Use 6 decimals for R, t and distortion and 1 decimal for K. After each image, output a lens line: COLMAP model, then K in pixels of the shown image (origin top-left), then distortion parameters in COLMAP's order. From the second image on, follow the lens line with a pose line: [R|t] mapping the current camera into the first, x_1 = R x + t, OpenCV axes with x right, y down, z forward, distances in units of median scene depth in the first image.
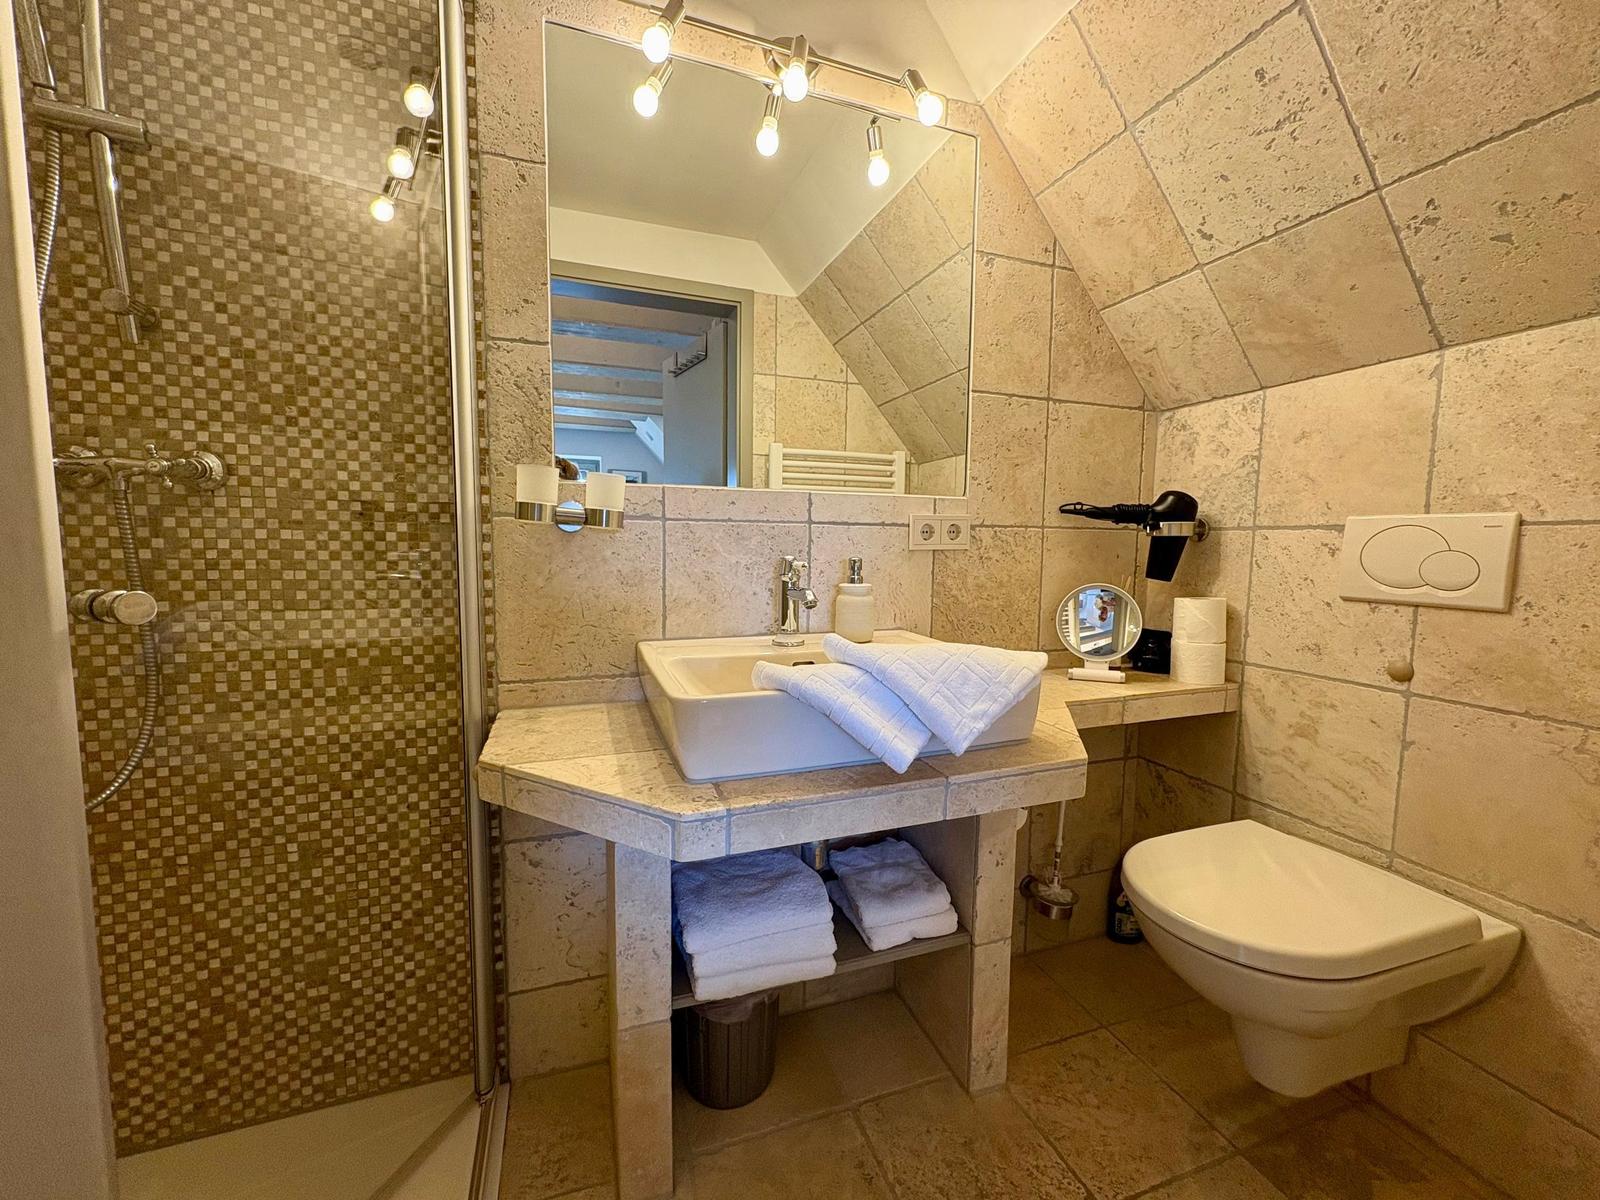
lens RADIAL K [[631.7, 0, 797.8], [0, 631.7, 600.2], [0, 0, 1]] dist [-0.000121, -0.000212]
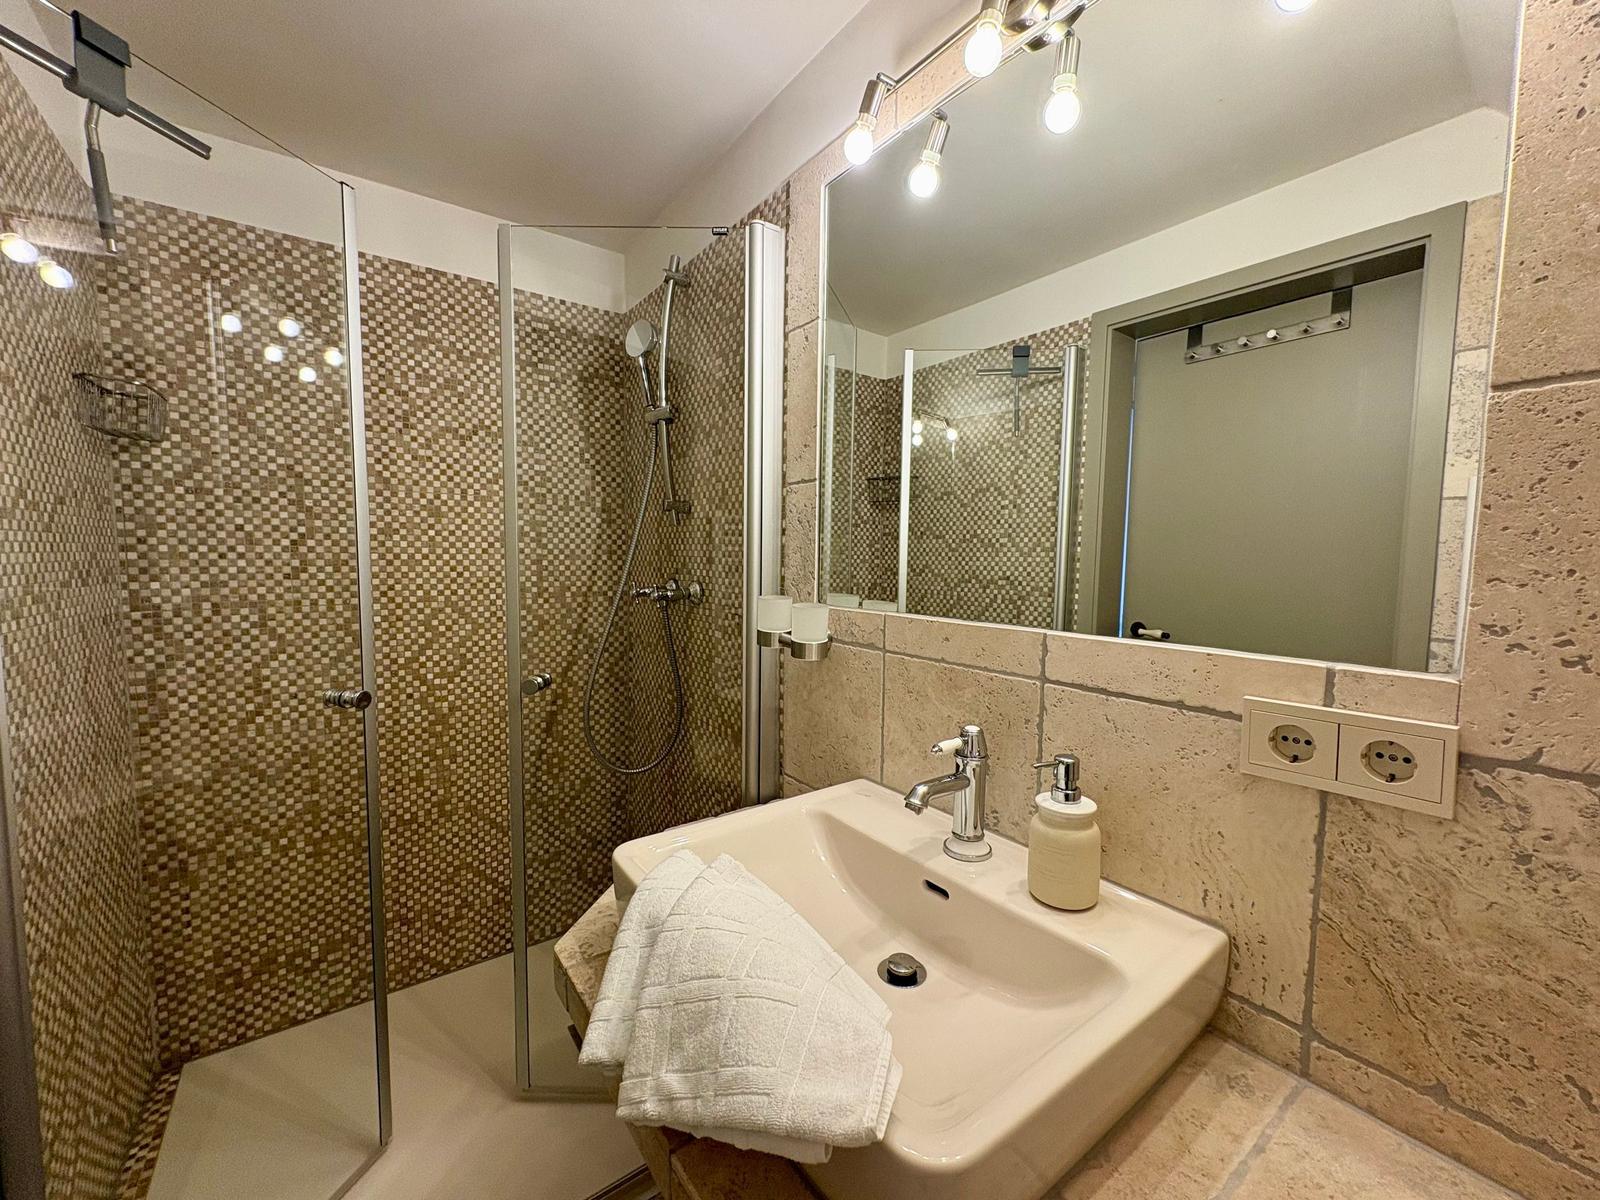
lens RADIAL K [[631.7, 0, 798.8], [0, 631.7, 599.4], [0, 0, 1]] dist [-0.000121, -0.000212]
pose [[0.292661, 0.060766, -0.954283, 0.541926], [-0.093651, 0.995002, 0.034638, -0.199785], [0.951619, 0.079233, 0.296889, 0.563457]]
